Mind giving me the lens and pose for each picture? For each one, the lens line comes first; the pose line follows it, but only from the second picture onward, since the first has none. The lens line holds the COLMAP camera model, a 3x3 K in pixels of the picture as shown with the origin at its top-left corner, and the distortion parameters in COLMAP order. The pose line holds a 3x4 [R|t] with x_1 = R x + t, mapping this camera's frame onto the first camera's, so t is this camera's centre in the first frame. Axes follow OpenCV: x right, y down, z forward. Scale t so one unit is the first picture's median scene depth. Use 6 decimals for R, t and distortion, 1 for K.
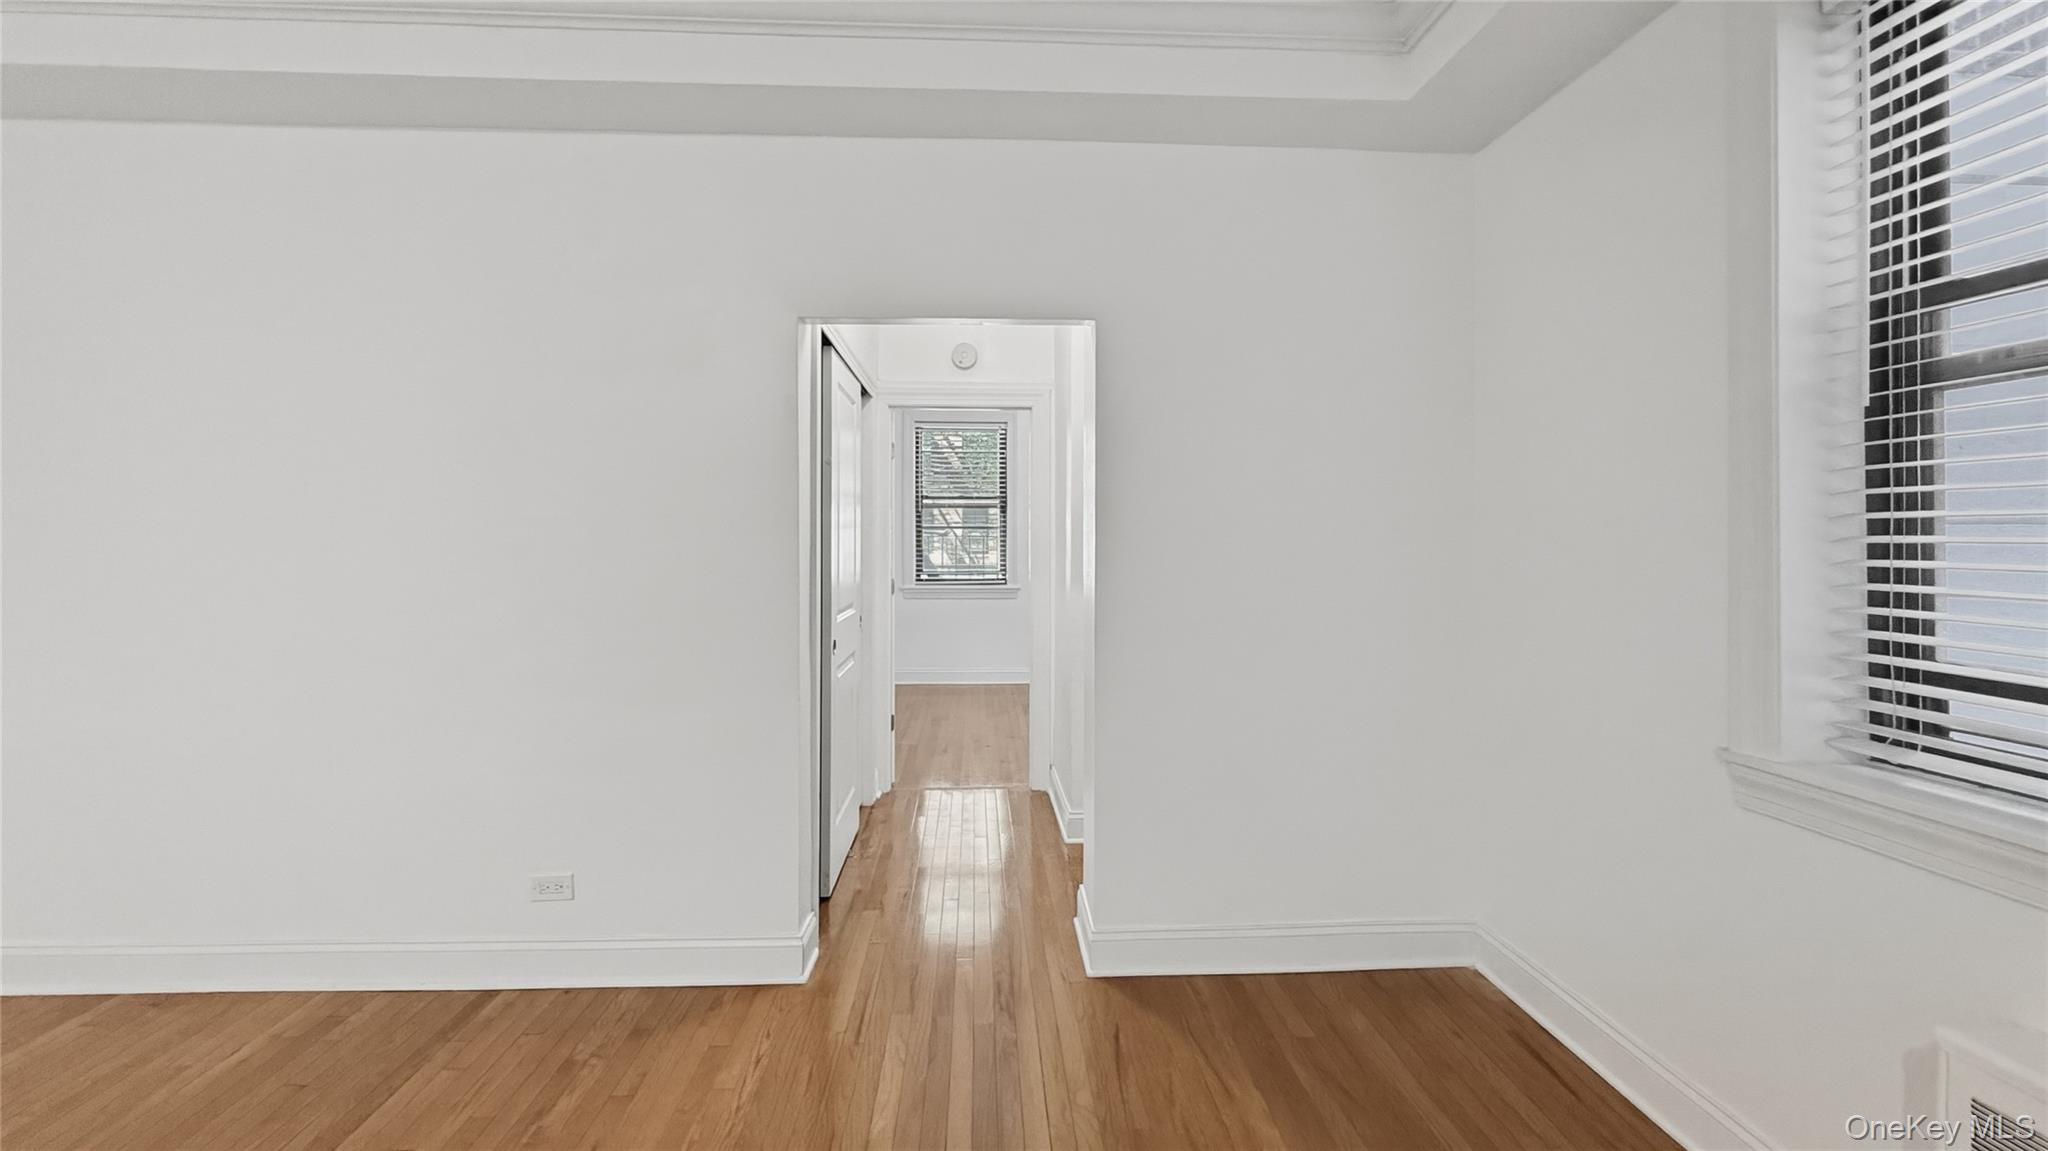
lens RADIAL K [[851.6, 0, 1026.0], [0, 851.6, 534.9], [0, 0, 1]] dist [-0.002306, -0.000152]
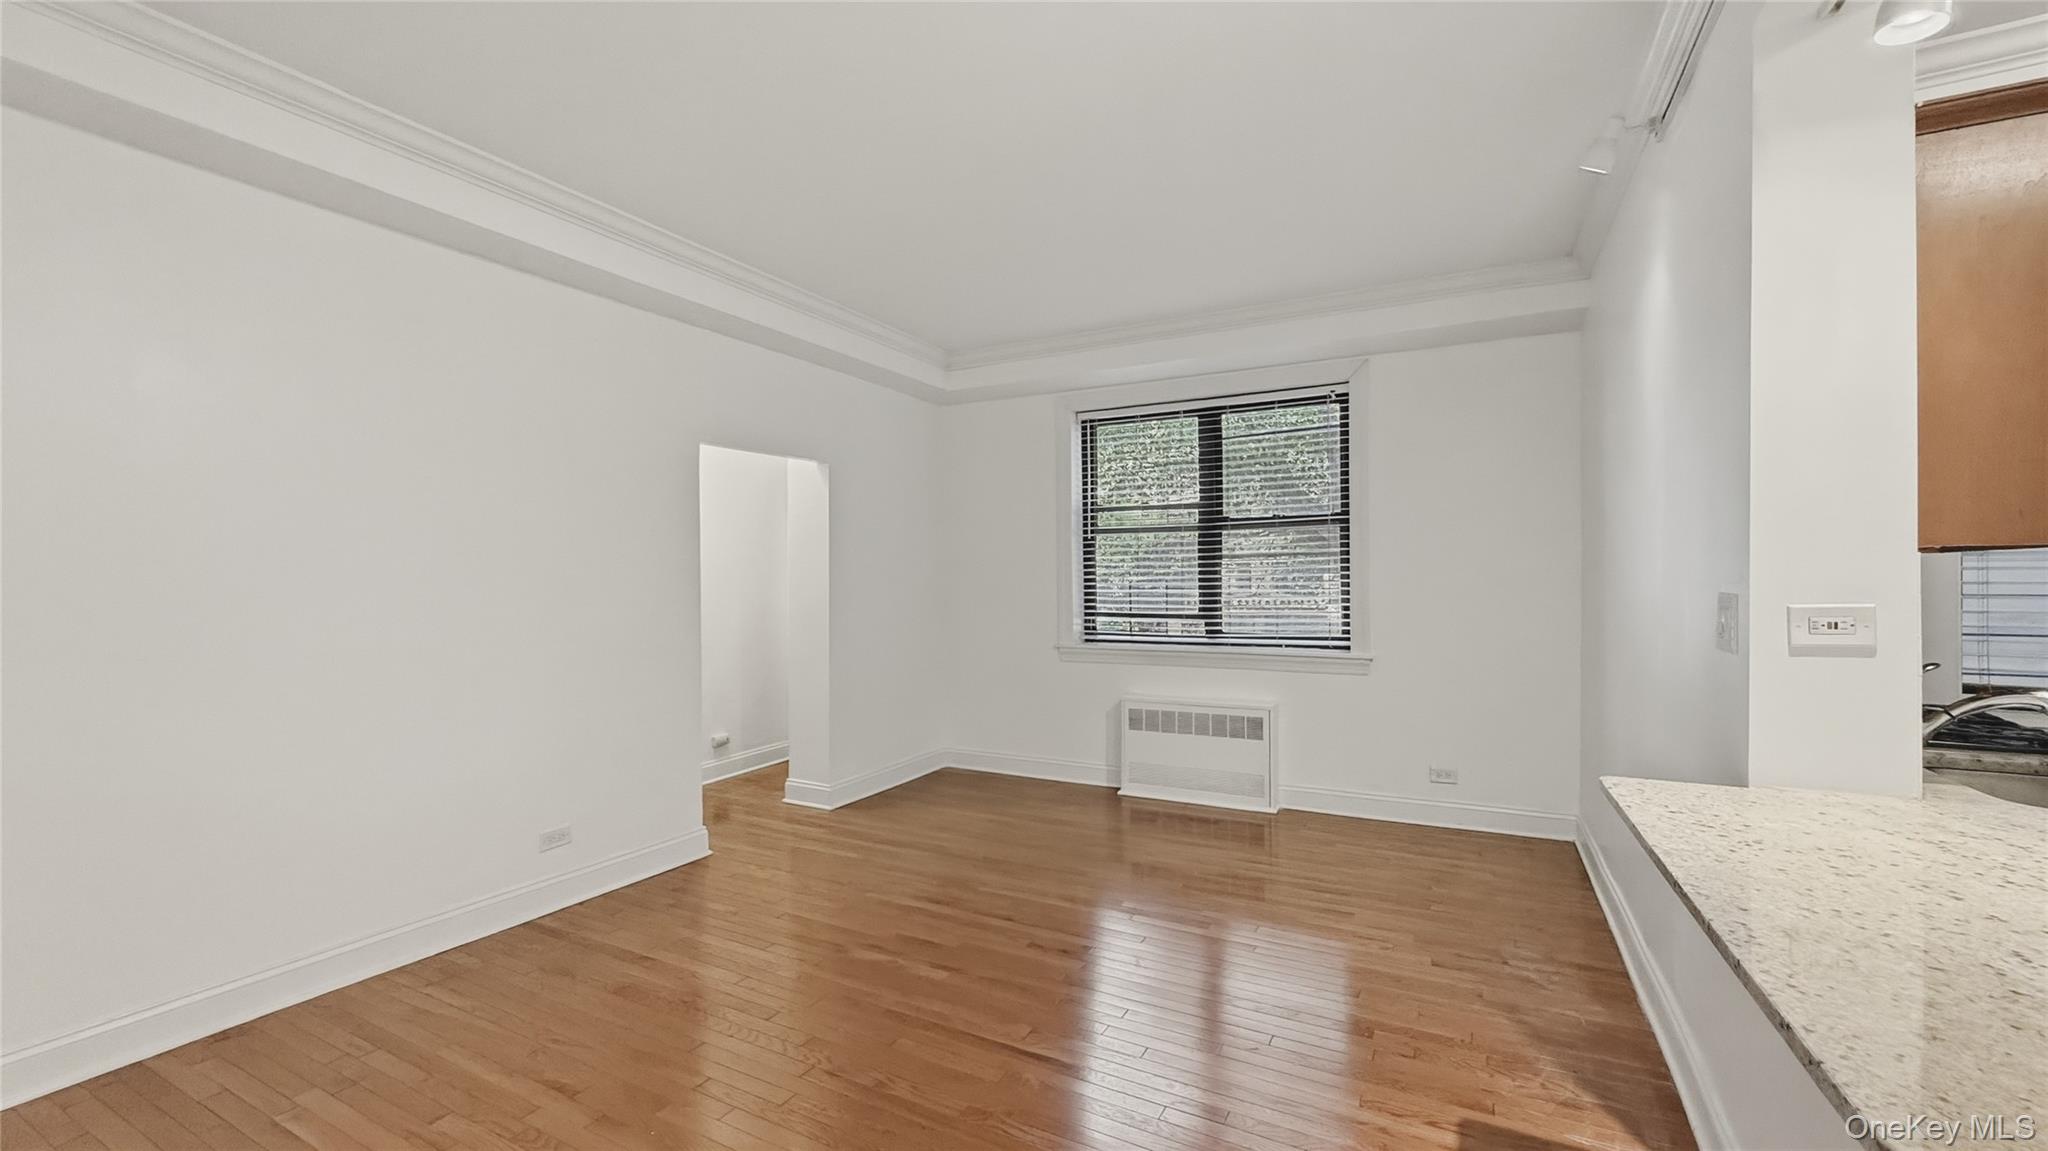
lens RADIAL K [[830.2, 0, 1024.0], [0, 830.2, 575.5], [0, 0, 1]] dist [-0.000370, 0.000034]
pose [[0.521959, -0.008237, 0.852931, -1.312733], [0.006449, 0.999963, 0.005710, -0.010540], [-0.852946, 0.002520, 0.521992, -0.343636]]
